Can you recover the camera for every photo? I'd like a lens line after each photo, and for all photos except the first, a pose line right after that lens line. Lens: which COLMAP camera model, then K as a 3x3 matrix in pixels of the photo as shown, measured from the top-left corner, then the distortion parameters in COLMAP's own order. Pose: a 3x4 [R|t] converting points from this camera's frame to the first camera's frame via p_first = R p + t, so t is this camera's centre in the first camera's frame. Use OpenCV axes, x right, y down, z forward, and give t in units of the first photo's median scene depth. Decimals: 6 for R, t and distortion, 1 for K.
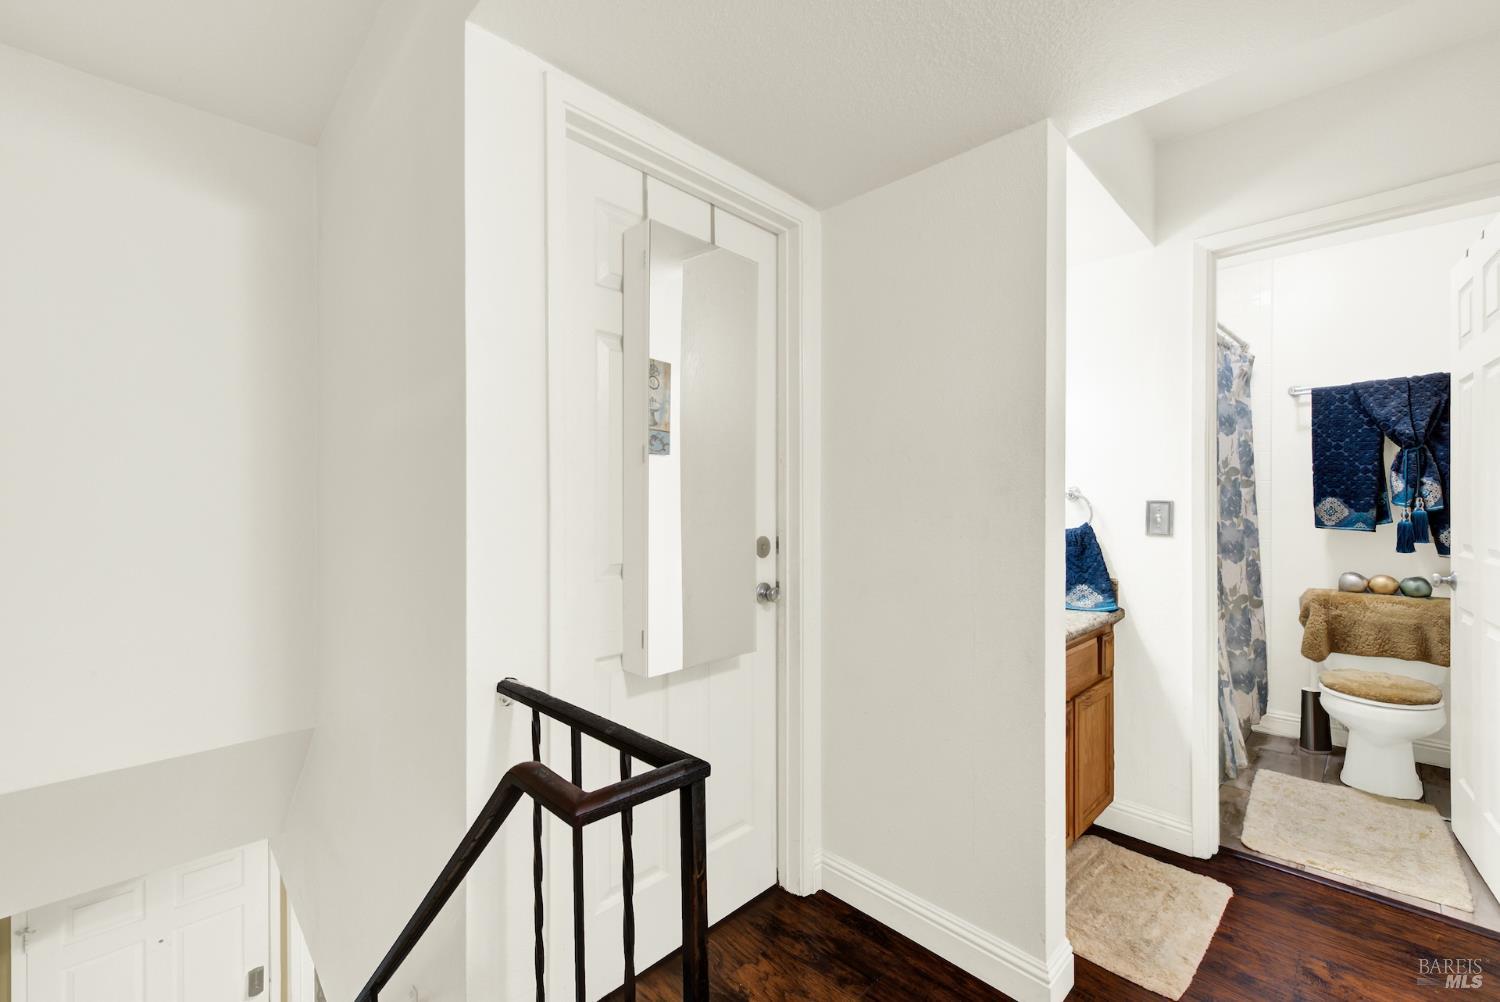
lens RADIAL K [[613.4, 0, 756.7], [0, 613.4, 503.0], [0, 0, 1]] dist [-0.000028, -0.000163]
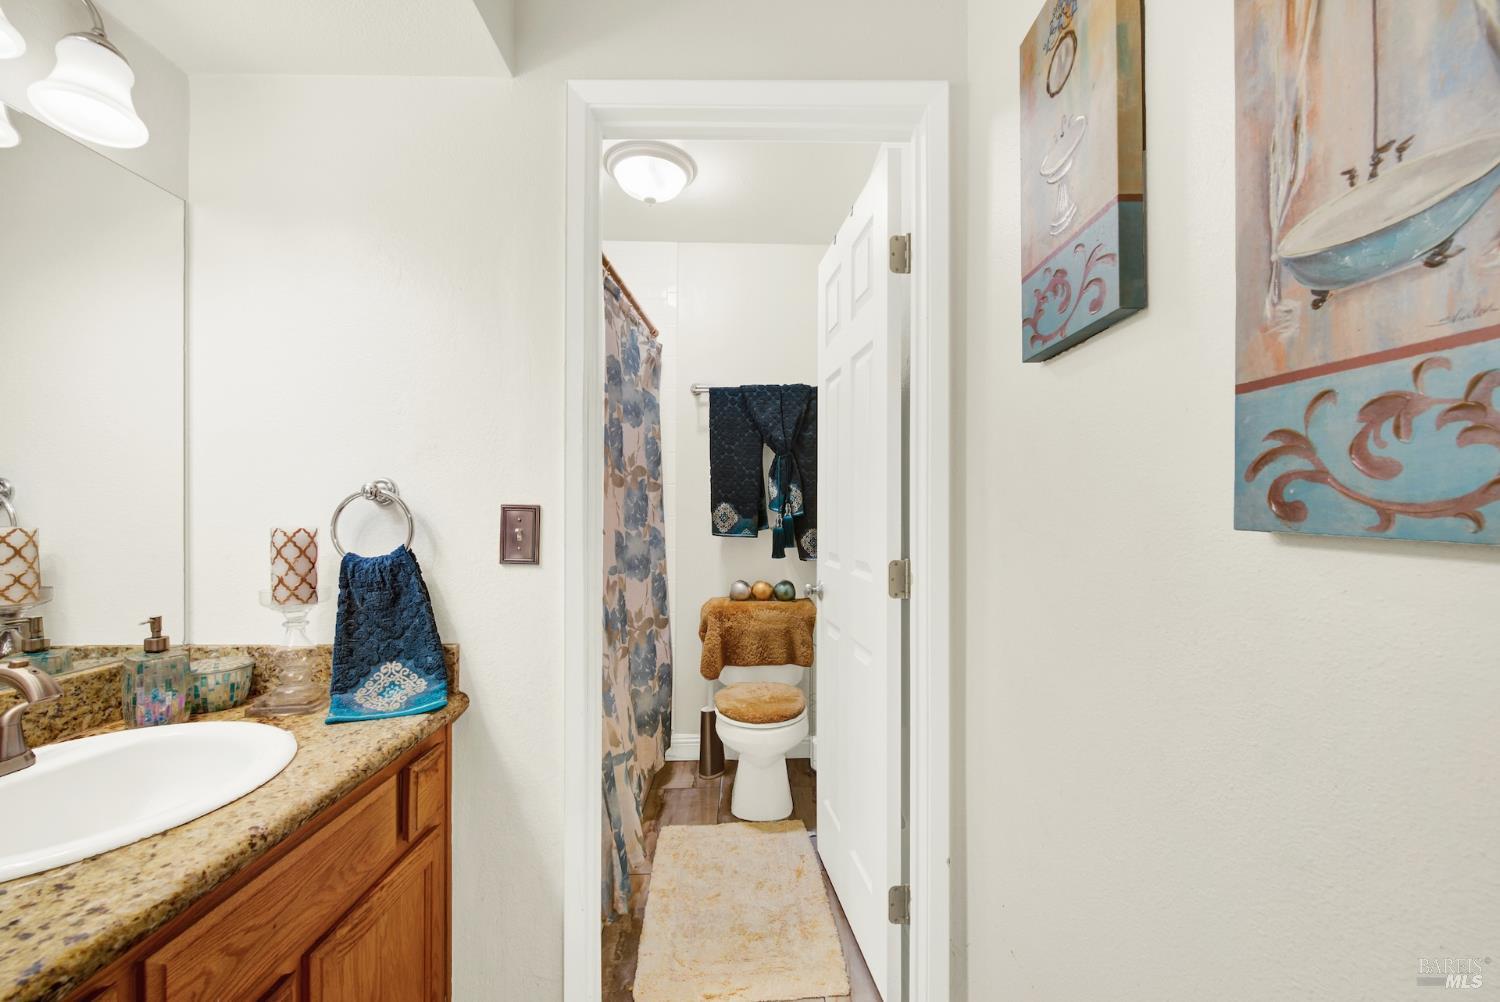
lens RADIAL K [[611.8, 0, 753.0], [0, 611.8, 506.7], [0, 0, 1]] dist [0.002089, -0.001821]
pose [[0.692042, 0.001594, 0.721856, 0.292488], [-0.001441, 0.999999, -0.000826, -0.002564], [-0.721856, -0.000468, 0.692043, 0.322752]]
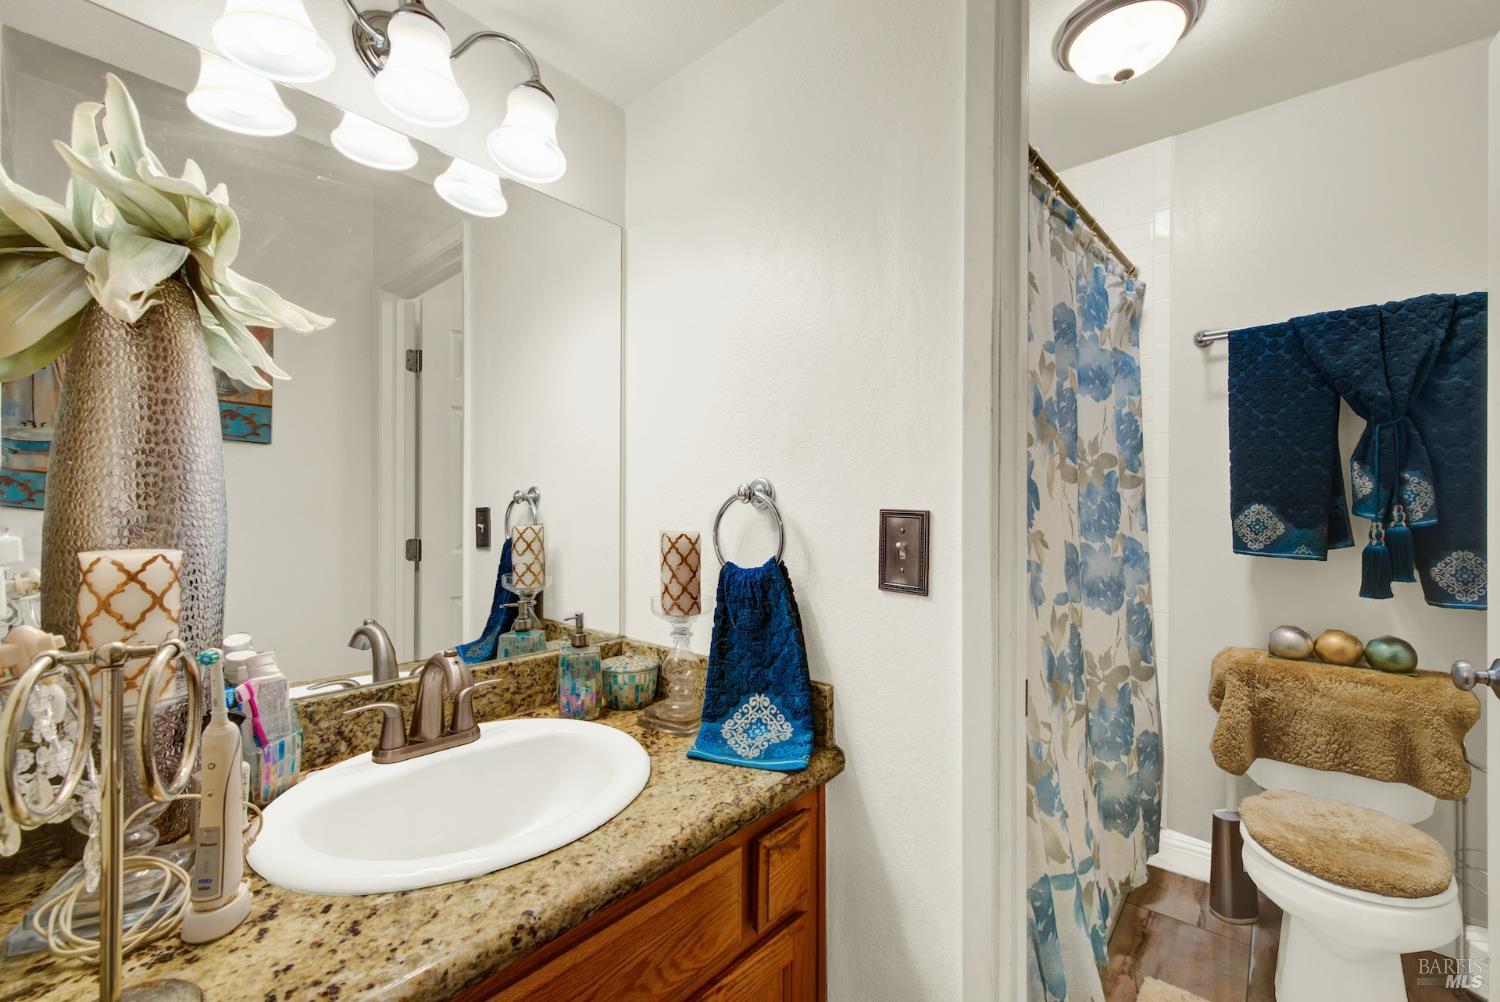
lens RADIAL K [[611.8, 0, 753.0], [0, 611.8, 506.7], [0, 0, 1]] dist [0.002089, -0.001821]
pose [[0.996720, 0.002908, 0.080873, 0.394361], [-0.002896, 0.999996, -0.000275, -0.005033], [-0.080874, 0.000040, 0.996724, 0.442534]]
